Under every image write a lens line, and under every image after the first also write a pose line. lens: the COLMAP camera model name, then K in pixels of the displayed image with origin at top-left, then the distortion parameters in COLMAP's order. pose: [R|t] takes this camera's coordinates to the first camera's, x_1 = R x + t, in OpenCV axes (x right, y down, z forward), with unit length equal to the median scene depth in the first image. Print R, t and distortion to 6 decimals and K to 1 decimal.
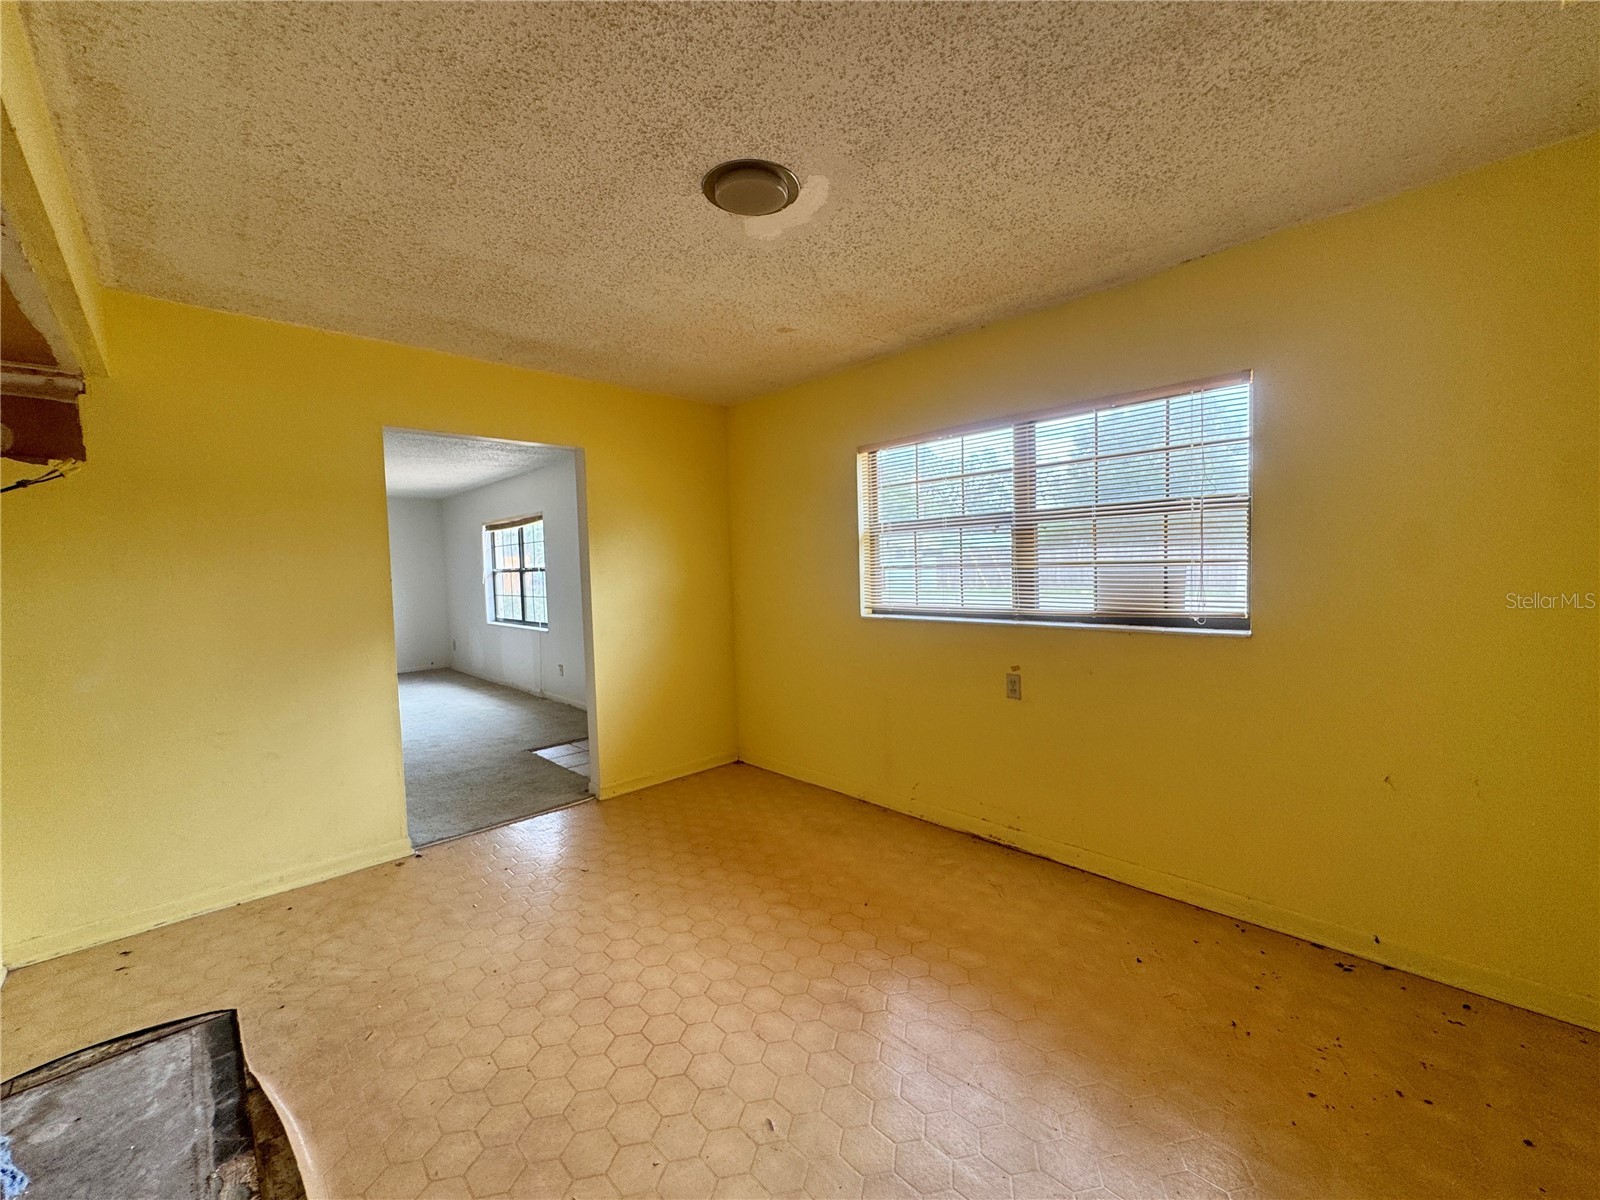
lens RADIAL K [[639.7, 0, 798.4], [0, 639.7, 590.6], [0, 0, 1]] dist [-0.001126, -0.000186]
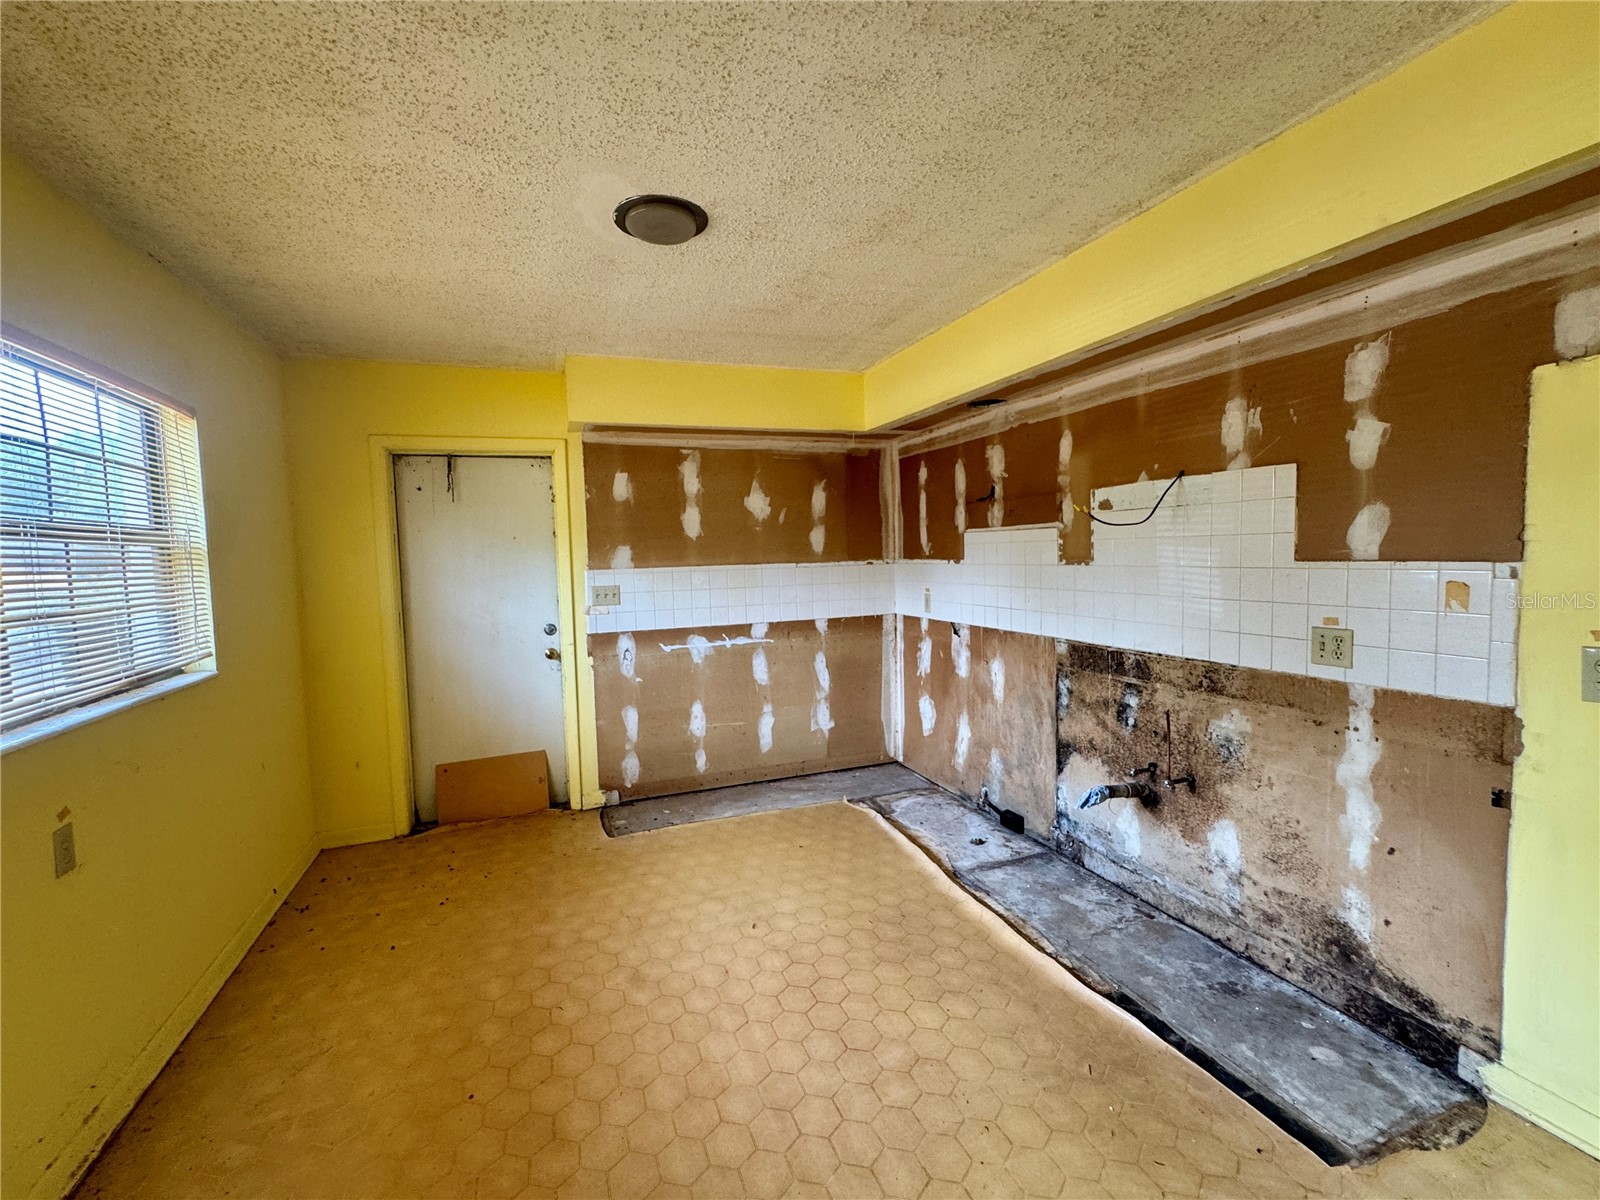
lens RADIAL K [[698.7, 0, 798.2], [0, 698.7, 600.5], [0, 0, 1]] dist [-0.001821, -0.000320]
pose [[-0.914685, 0.027071, 0.403259, -0.650004], [0.071074, 0.992980, 0.094552, -0.092321], [-0.397869, 0.115147, -0.910188, 1.836610]]
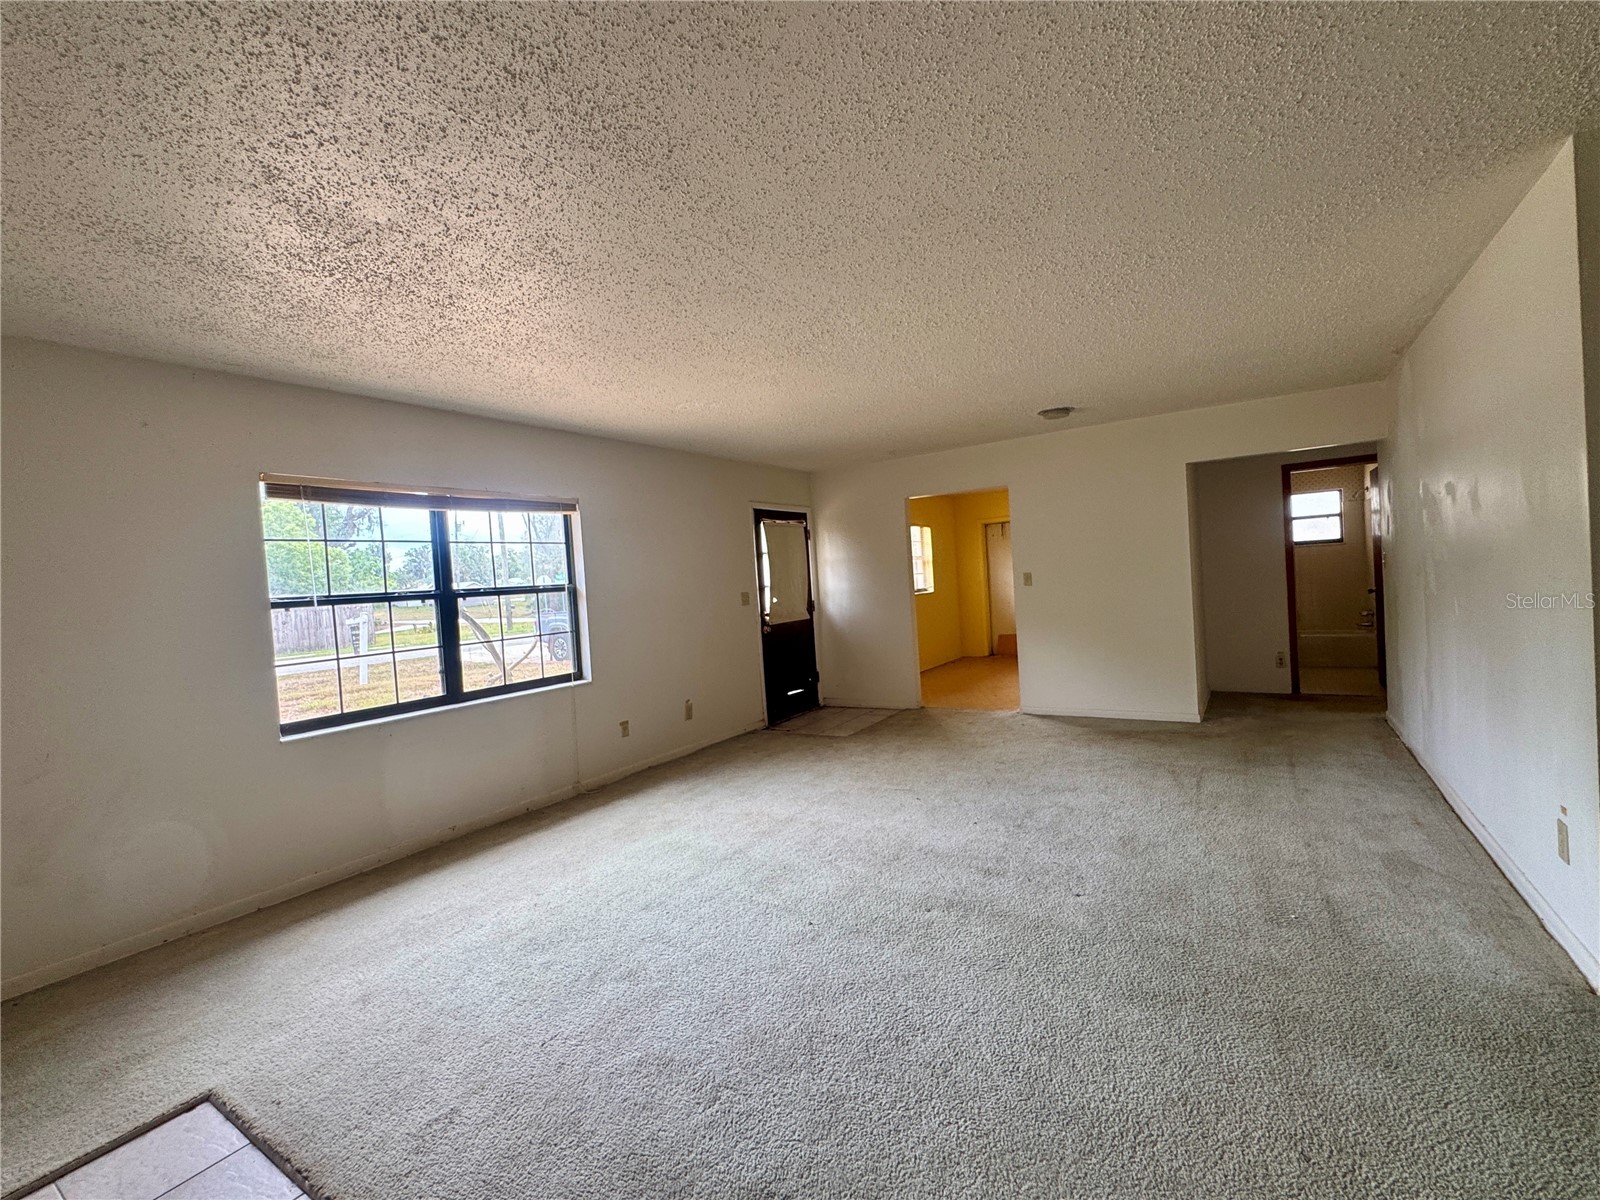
lens RADIAL K [[698.7, 0, 803.5], [0, 698.7, 595.0], [0, 0, 1]] dist [-0.001821, -0.000320]
pose [[-0.211082, 0.015866, 0.977339, -3.651922], [0.103591, 0.994600, 0.006227, -0.021117], [-0.971964, 0.102558, -0.211586, 3.000481]]
